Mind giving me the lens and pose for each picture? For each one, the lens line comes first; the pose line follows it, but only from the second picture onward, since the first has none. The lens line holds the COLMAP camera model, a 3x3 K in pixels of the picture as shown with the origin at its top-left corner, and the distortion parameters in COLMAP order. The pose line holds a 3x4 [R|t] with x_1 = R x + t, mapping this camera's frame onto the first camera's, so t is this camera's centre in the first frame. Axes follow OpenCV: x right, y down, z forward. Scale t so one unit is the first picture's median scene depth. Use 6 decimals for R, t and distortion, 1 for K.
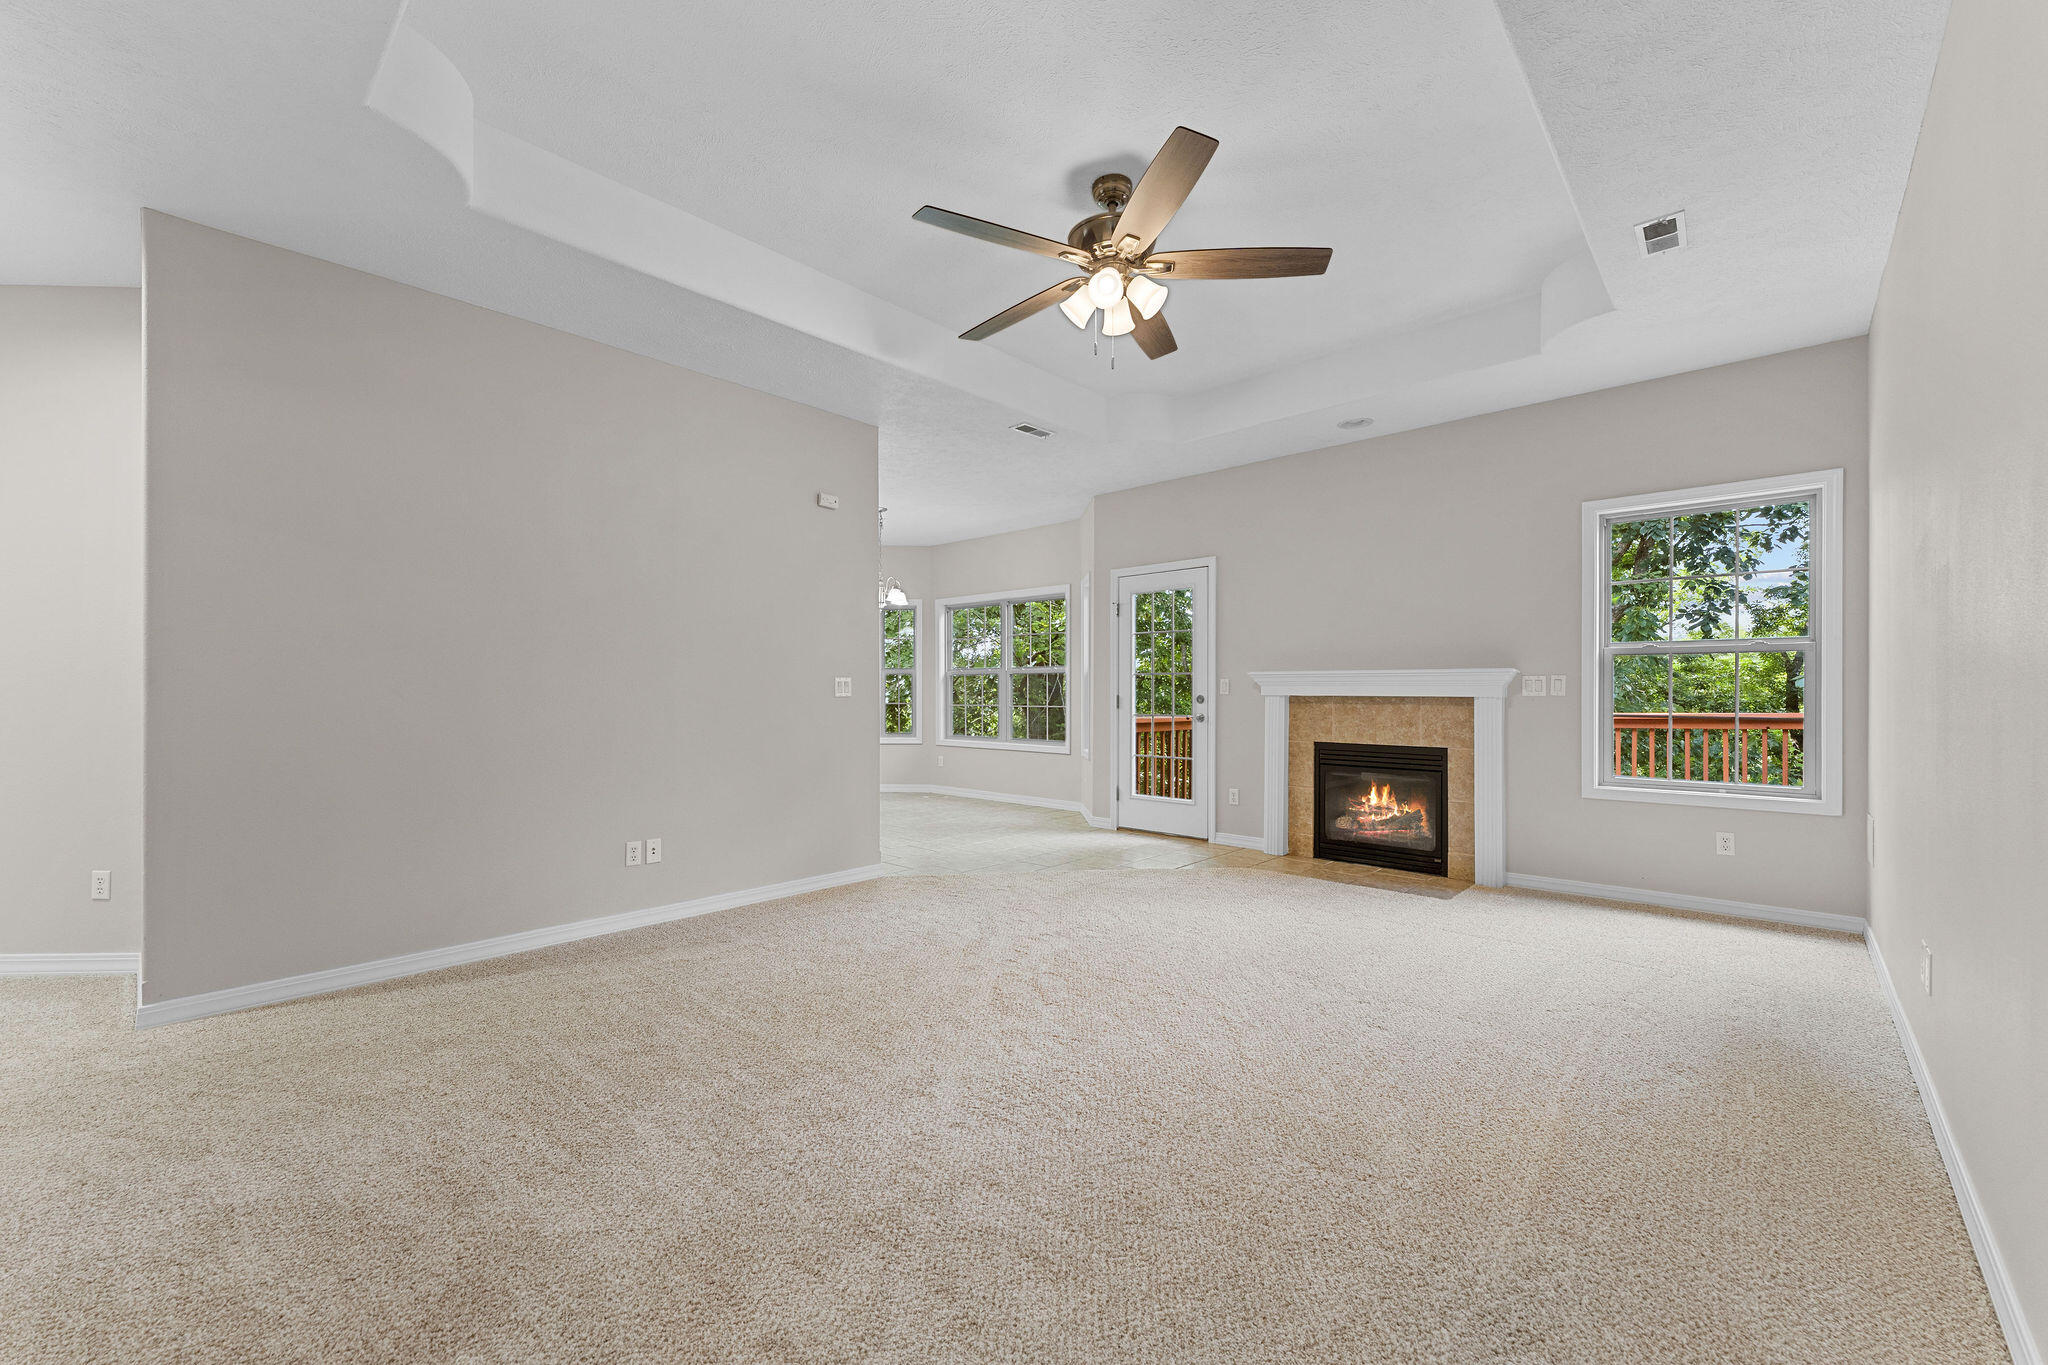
lens RADIAL K [[818.1, 0, 1020.1], [0, 818.1, 693.5], [0, 0, 1]] dist [0.002322, -0.000775]
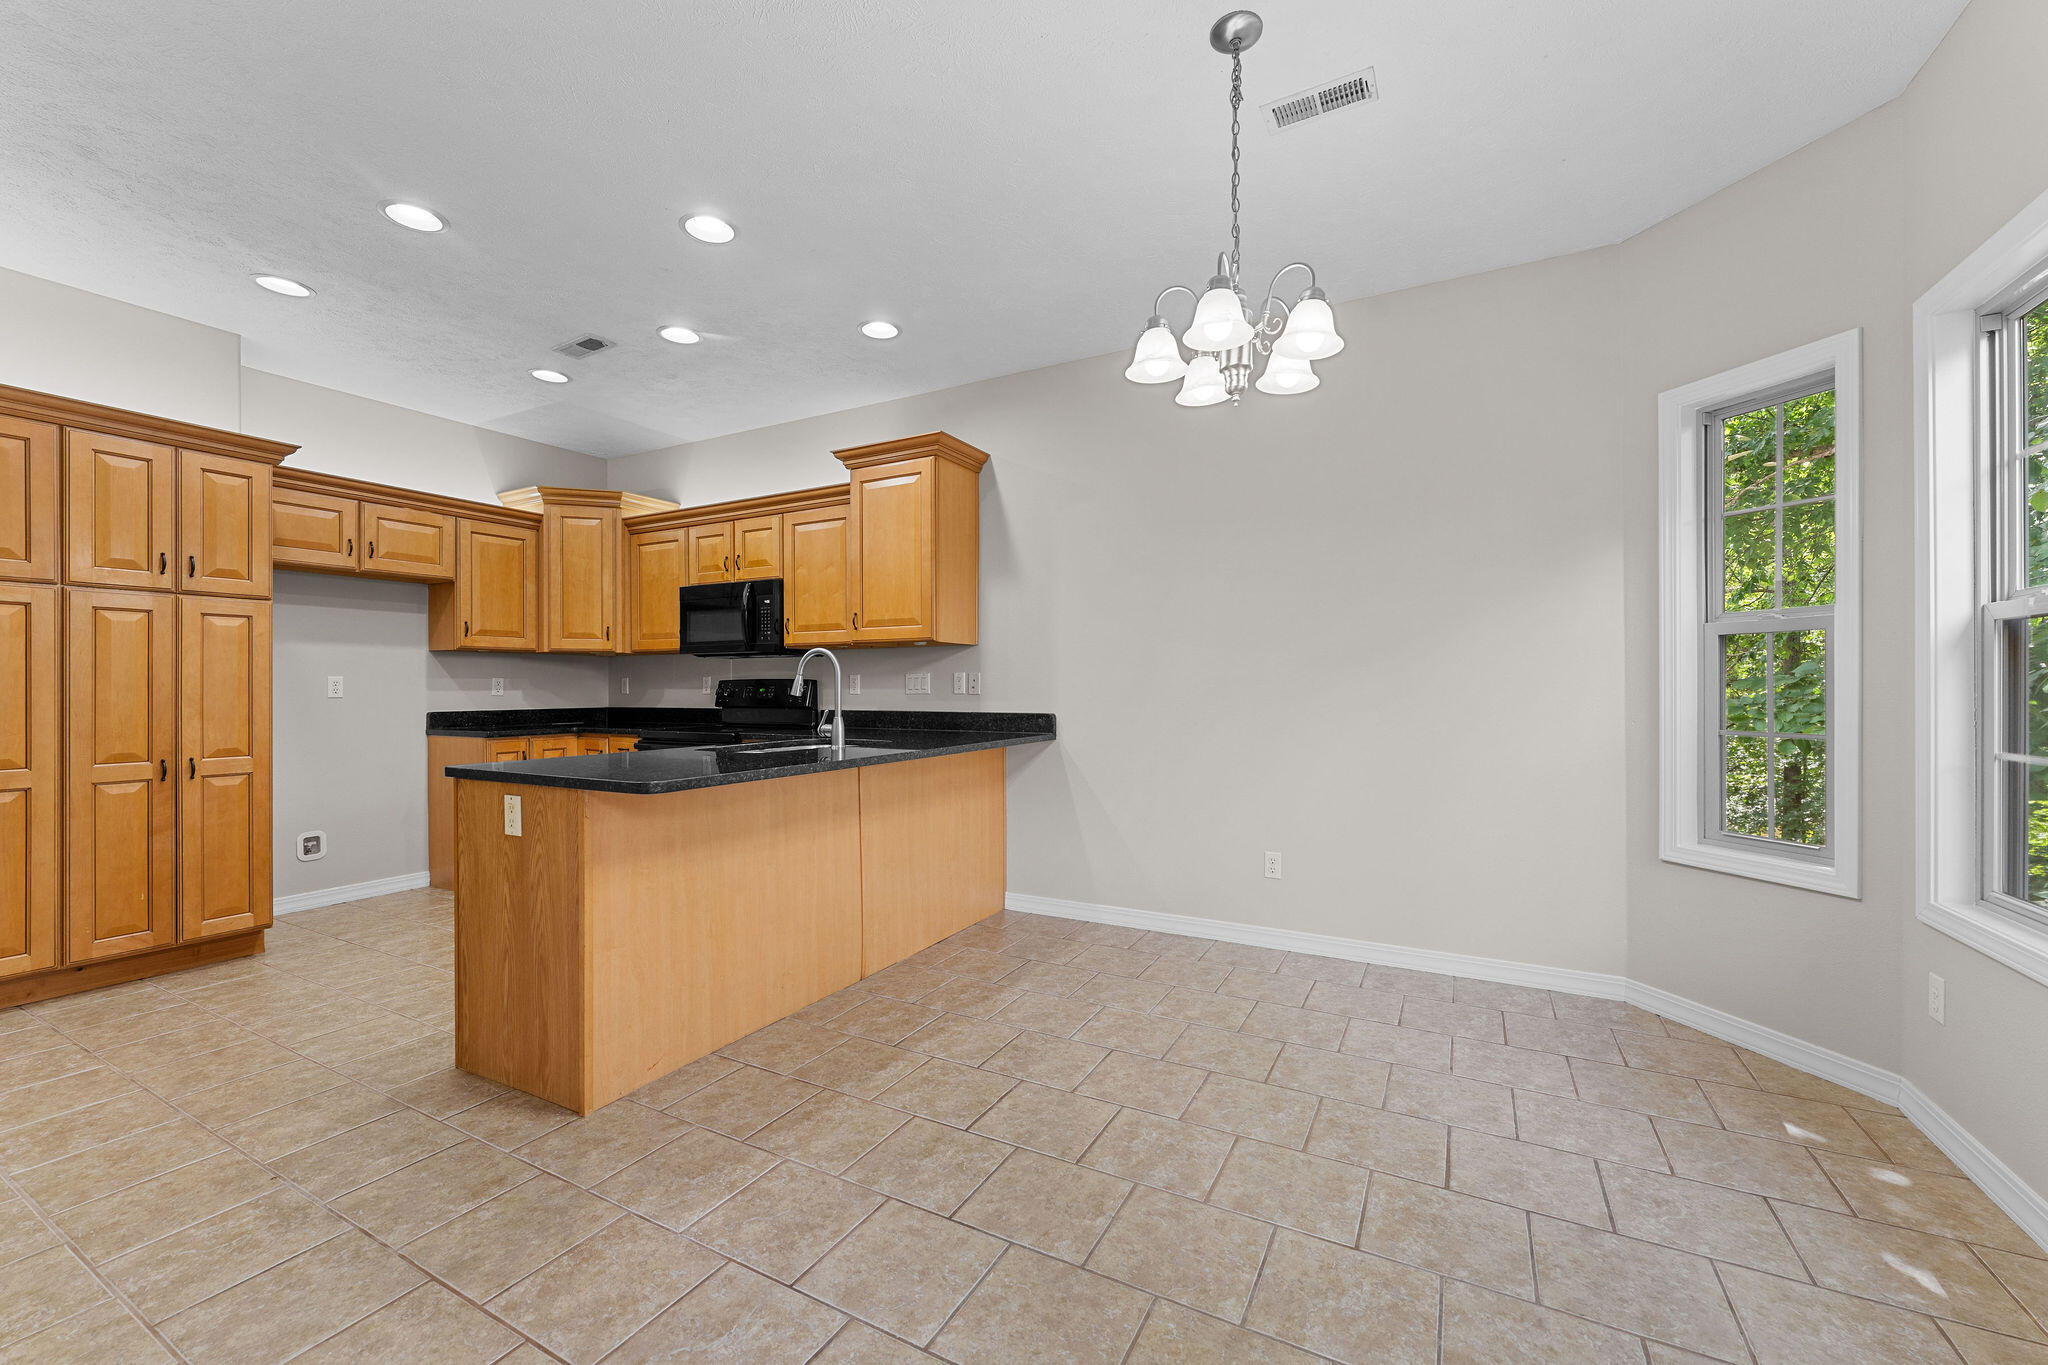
lens RADIAL K [[818.1, 0, 1026.4], [0, 818.1, 686.3], [0, 0, 1]] dist [0.002322, -0.000775]
pose [[0.238546, -0.001014, -0.971131, 0.121316], [-0.002031, 0.999997, -0.001543, -0.005007], [0.971129, 0.002340, 0.238543, 1.234596]]
